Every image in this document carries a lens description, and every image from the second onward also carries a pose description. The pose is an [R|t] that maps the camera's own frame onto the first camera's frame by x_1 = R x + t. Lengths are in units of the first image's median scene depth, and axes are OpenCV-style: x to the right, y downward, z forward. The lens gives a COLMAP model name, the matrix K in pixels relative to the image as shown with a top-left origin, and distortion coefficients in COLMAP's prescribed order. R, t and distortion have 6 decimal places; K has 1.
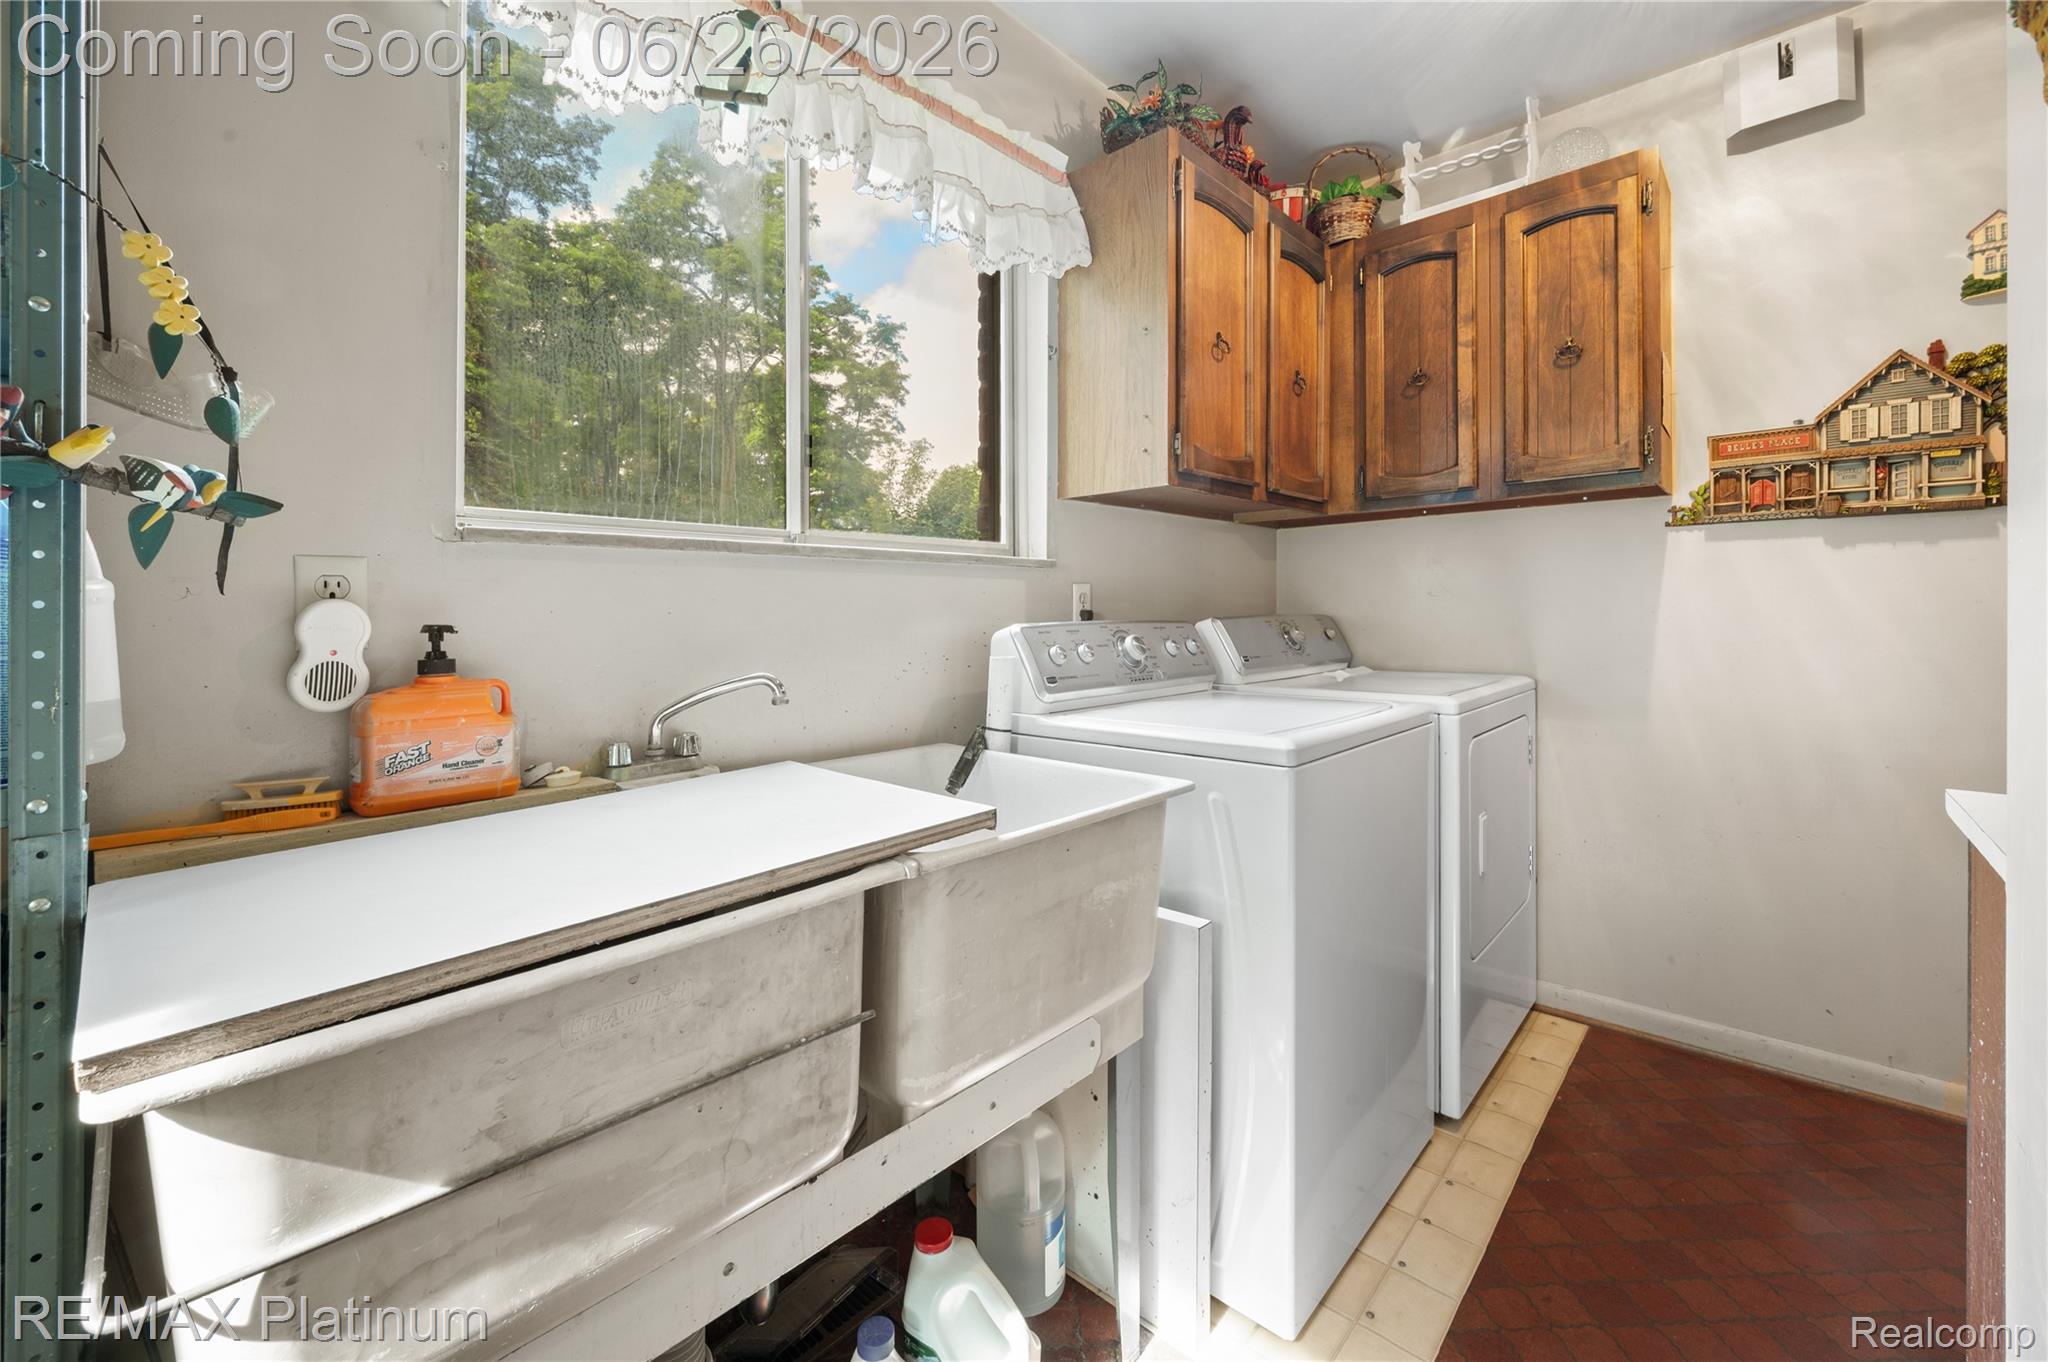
lens RADIAL K [[844.1, 0, 1025.6], [0, 844.1, 611.5], [0, 0, 1]] dist [-0.000928, -0.000141]
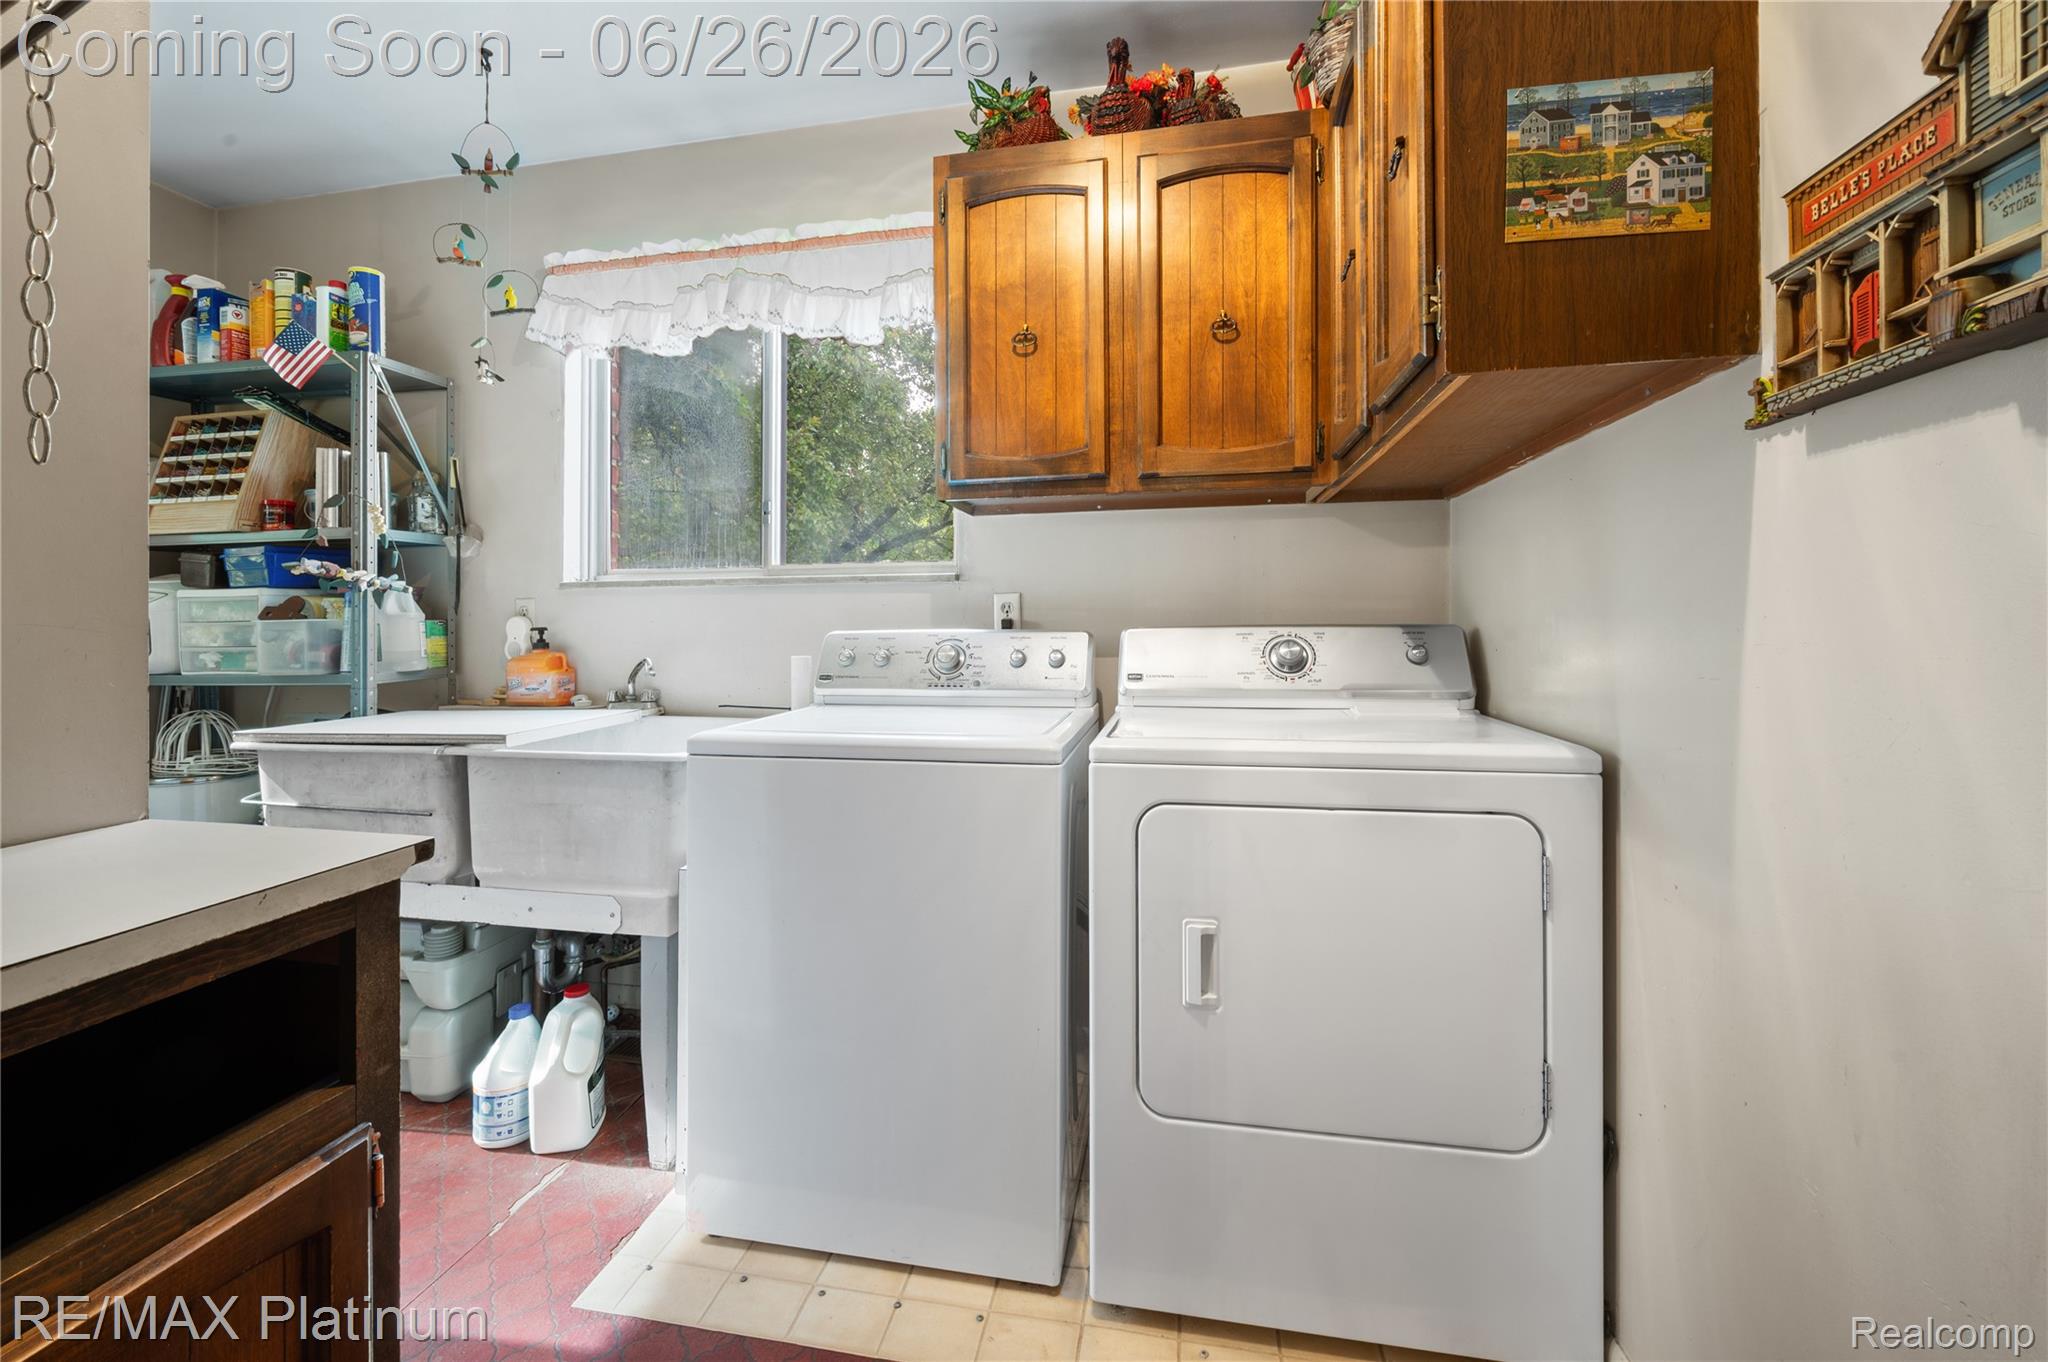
lens RADIAL K [[844.1, 0, 1025.6], [0, 844.1, 611.5], [0, 0, 1]] dist [-0.000928, -0.000141]
pose [[0.513374, -0.002632, -0.858161, 1.240123], [0.002549, 0.999996, -0.001542, -0.012477], [0.858161, -0.001396, 0.513379, 0.620334]]
